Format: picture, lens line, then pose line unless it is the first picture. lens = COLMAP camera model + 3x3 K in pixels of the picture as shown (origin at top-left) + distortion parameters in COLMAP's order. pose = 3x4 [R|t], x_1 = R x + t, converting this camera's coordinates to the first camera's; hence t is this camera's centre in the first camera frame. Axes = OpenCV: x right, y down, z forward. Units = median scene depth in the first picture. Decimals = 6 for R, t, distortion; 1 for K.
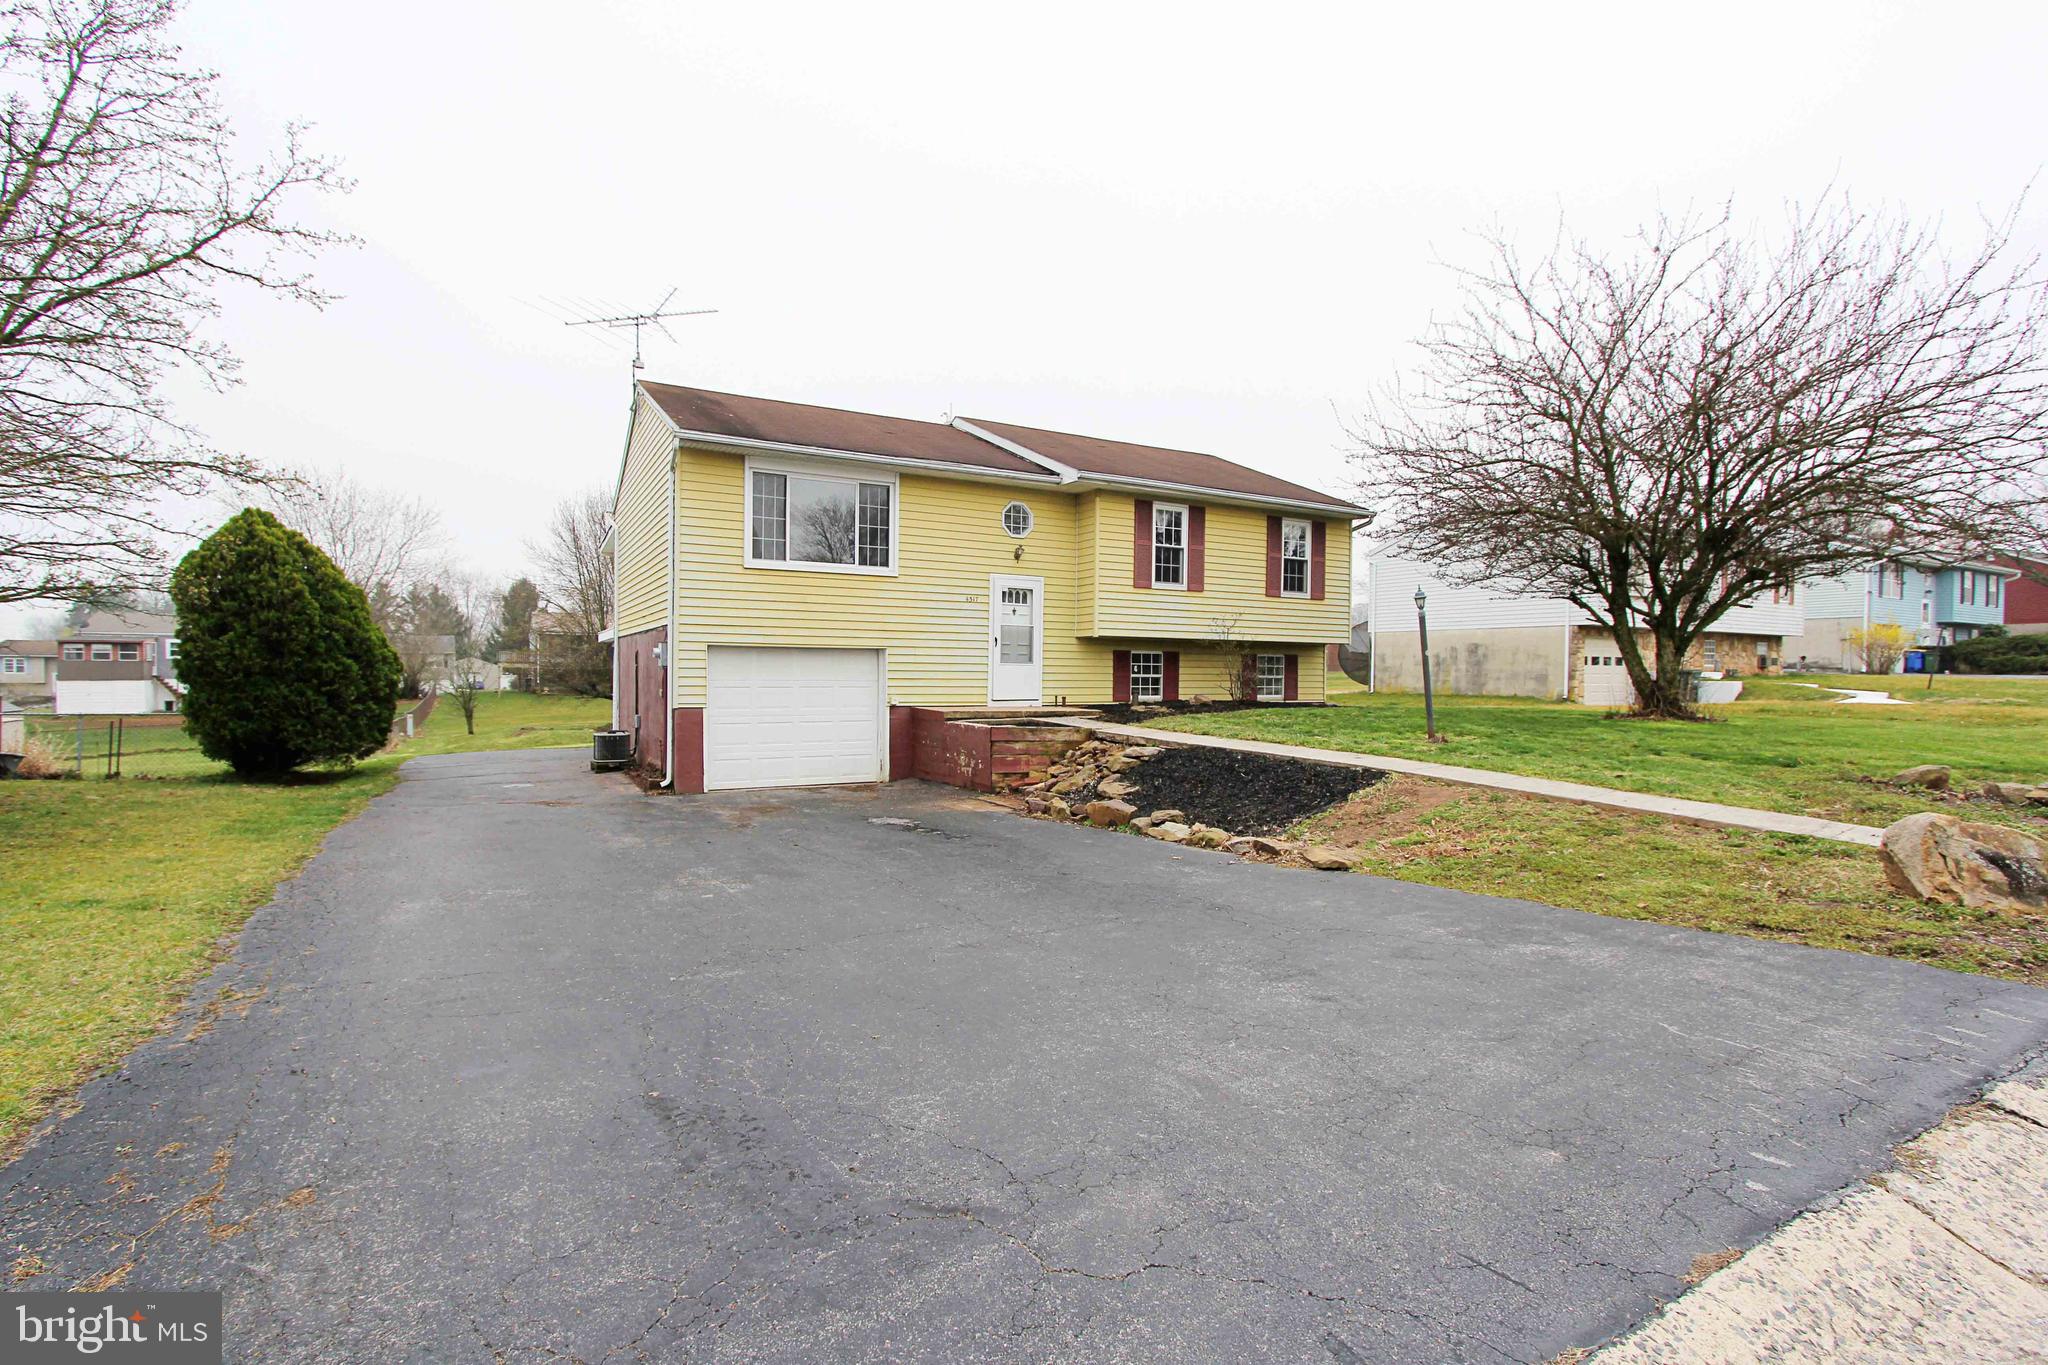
lens RADIAL K [[937.9, 0, 1024.0], [0, 937.9, 682.5], [0, 0, 1]] dist [-0.023105, 0.000215]
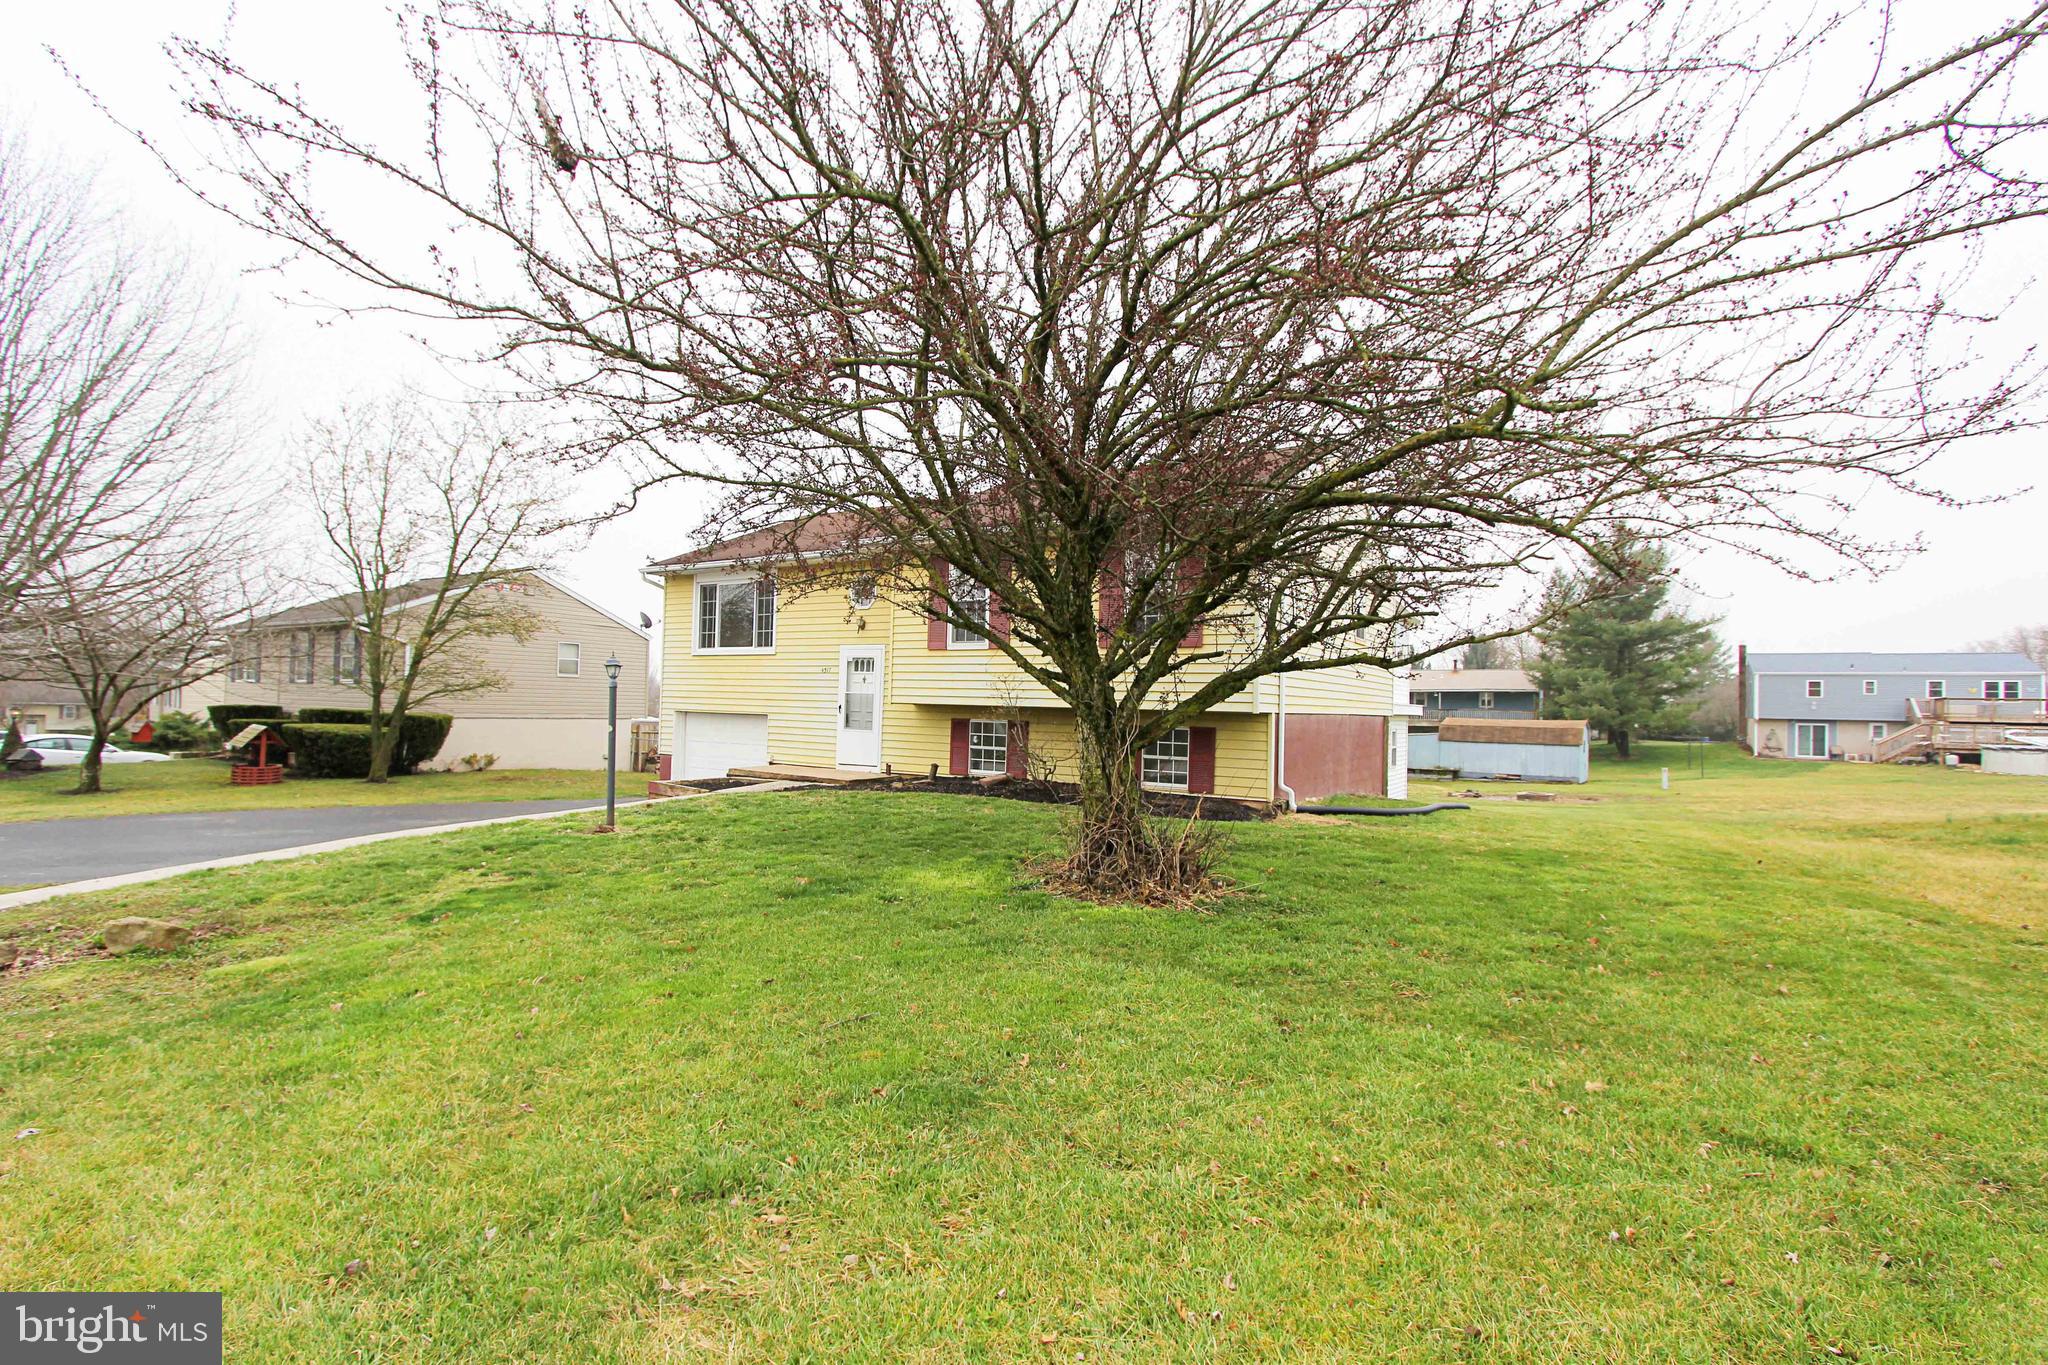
lens RADIAL K [[937.9, 0, 1024.0], [0, 937.9, 682.5], [0, 0, 1]] dist [-0.023105, 0.000215]
pose [[0.478431, -0.018188, -0.877937, 0.968302], [-0.031997, 0.998760, -0.038128, -0.037888], [0.877542, 0.046333, 0.477256, 0.647828]]
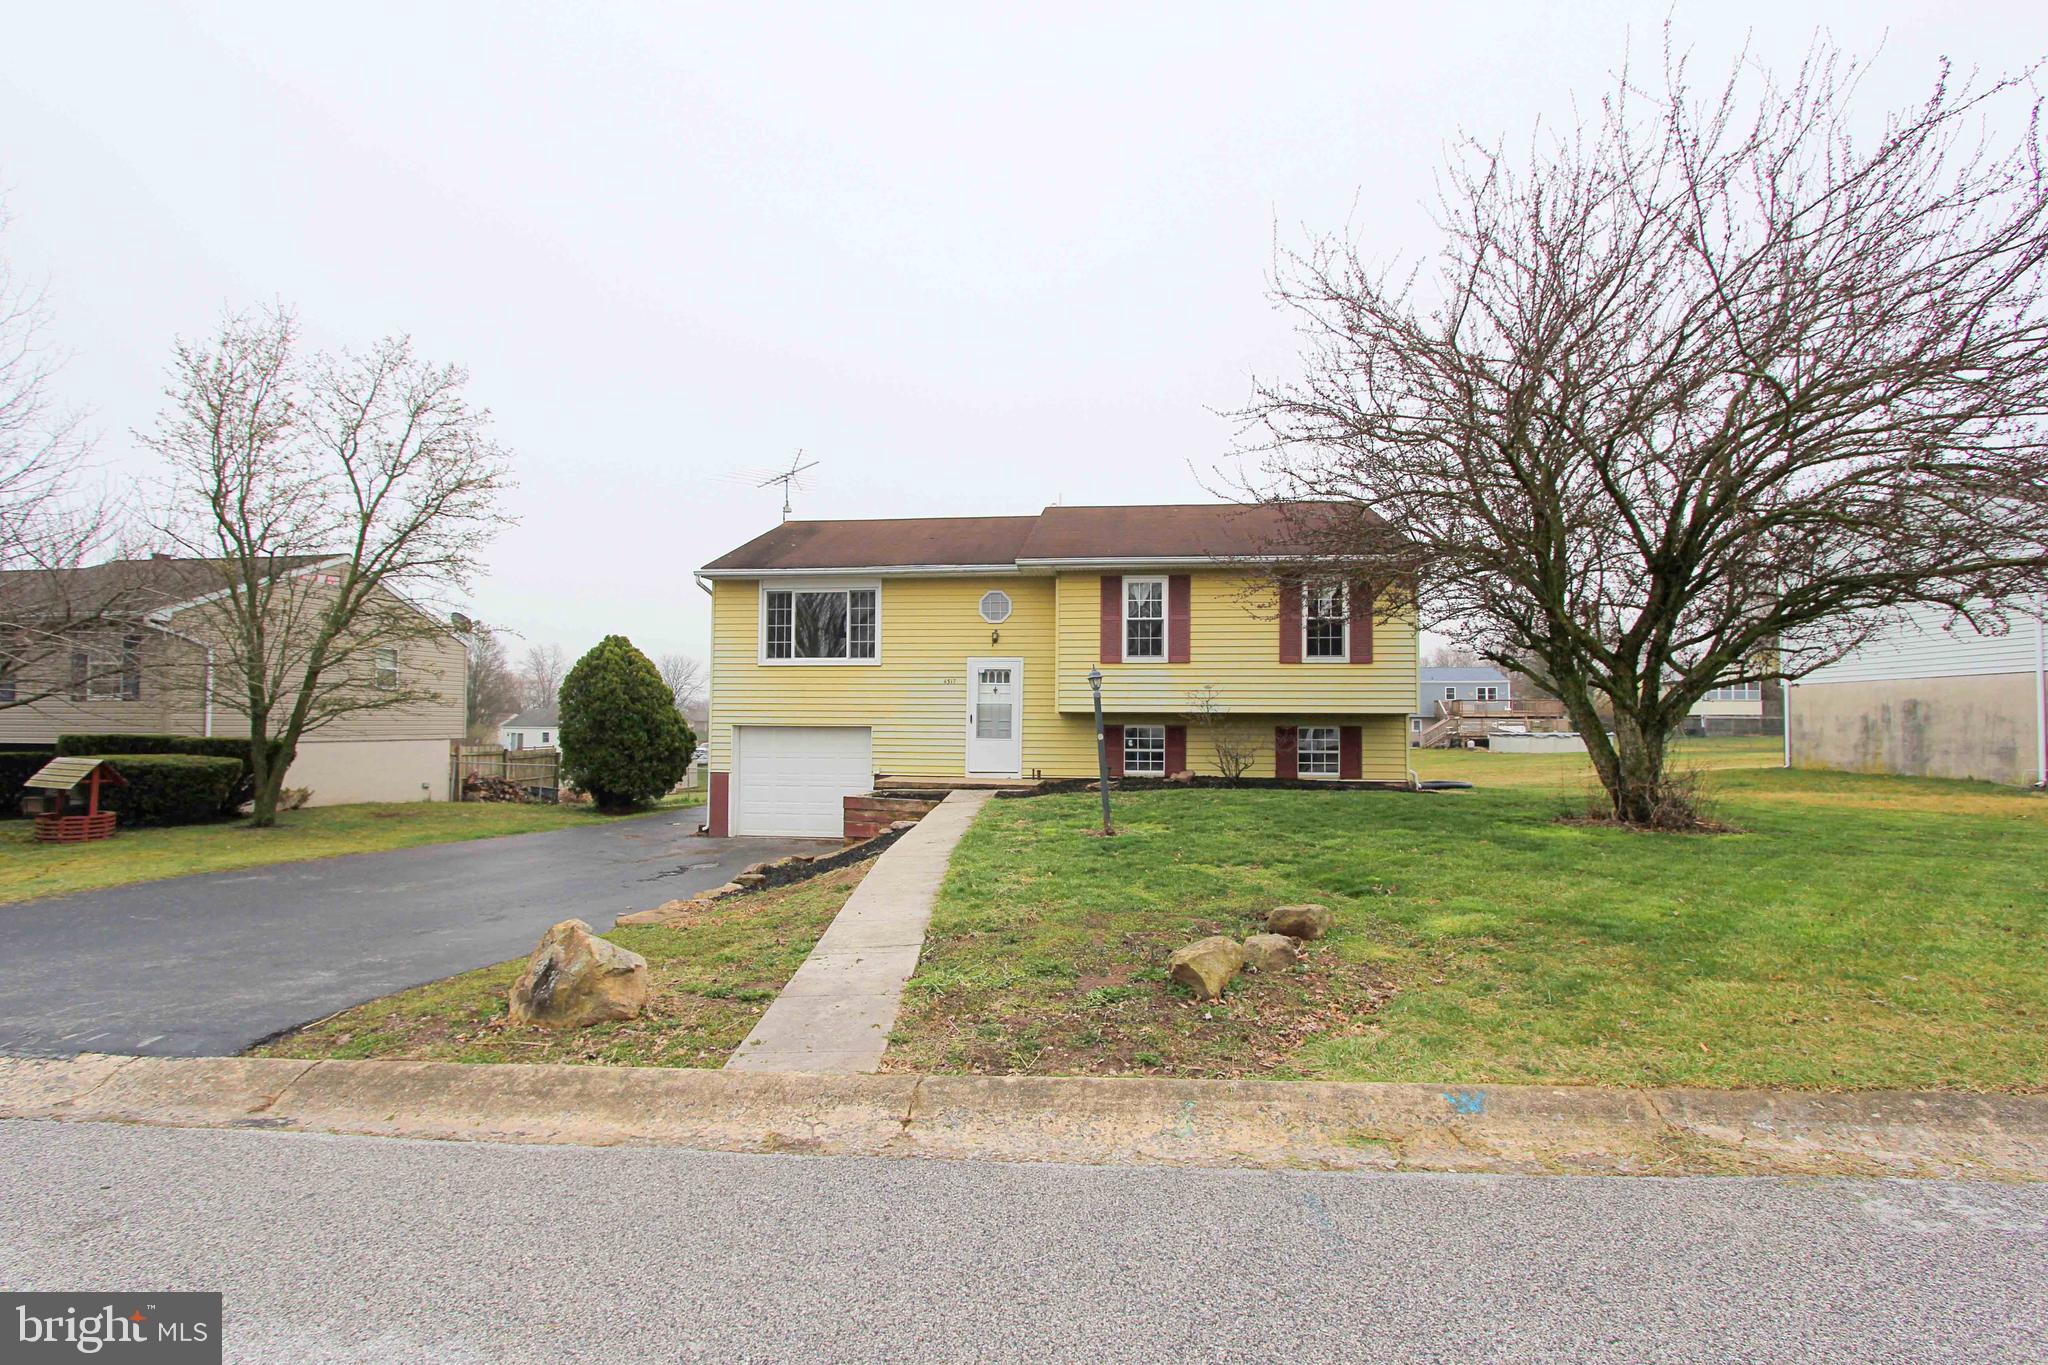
lens RADIAL K [[937.9, 0, 1024.0], [0, 937.9, 682.5], [0, 0, 1]] dist [-0.023105, 0.000215]
pose [[0.807896, -0.028882, -0.588616, 0.645762], [-0.005914, 0.998351, -0.057103, -0.022661], [0.589295, 0.049614, 0.806393, 0.138663]]
